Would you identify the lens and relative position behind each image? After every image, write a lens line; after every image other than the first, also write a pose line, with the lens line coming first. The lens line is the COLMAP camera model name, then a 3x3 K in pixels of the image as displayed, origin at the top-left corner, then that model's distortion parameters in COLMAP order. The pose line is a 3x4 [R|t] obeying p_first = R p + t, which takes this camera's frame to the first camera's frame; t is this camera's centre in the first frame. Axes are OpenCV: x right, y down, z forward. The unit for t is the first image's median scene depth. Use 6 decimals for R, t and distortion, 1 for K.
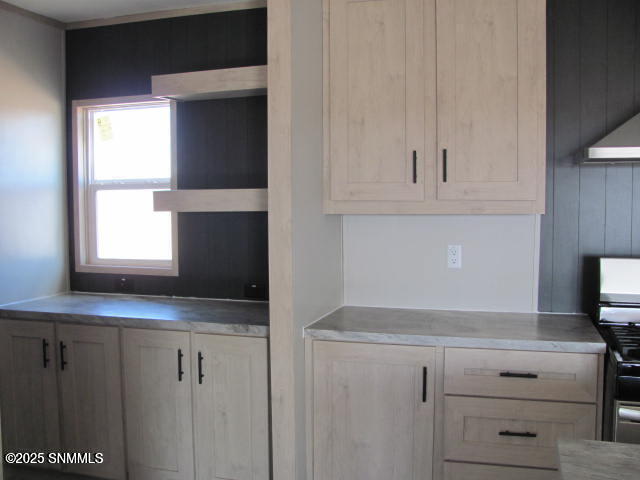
lens RADIAL K [[678.3, 0, 325.0], [0, 678.3, 240.2], [0, 0, 1]] dist [-0.117309, 0.000000]
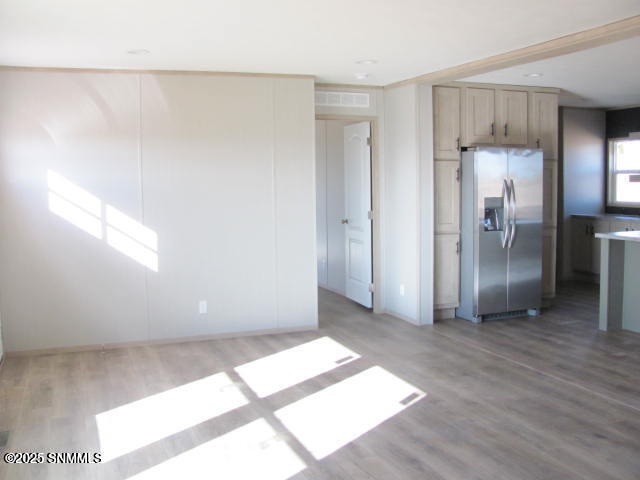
lens RADIAL K [[678.3, 0, 319.3], [0, 678.3, 223.5], [0, 0, 1]] dist [-0.117309, 0.000000]
pose [[0.601996, 0.053433, -0.796710, 1.302284], [-0.049914, 0.998325, 0.029239, 0.126357], [0.796938, 0.022165, 0.603655, -1.853175]]
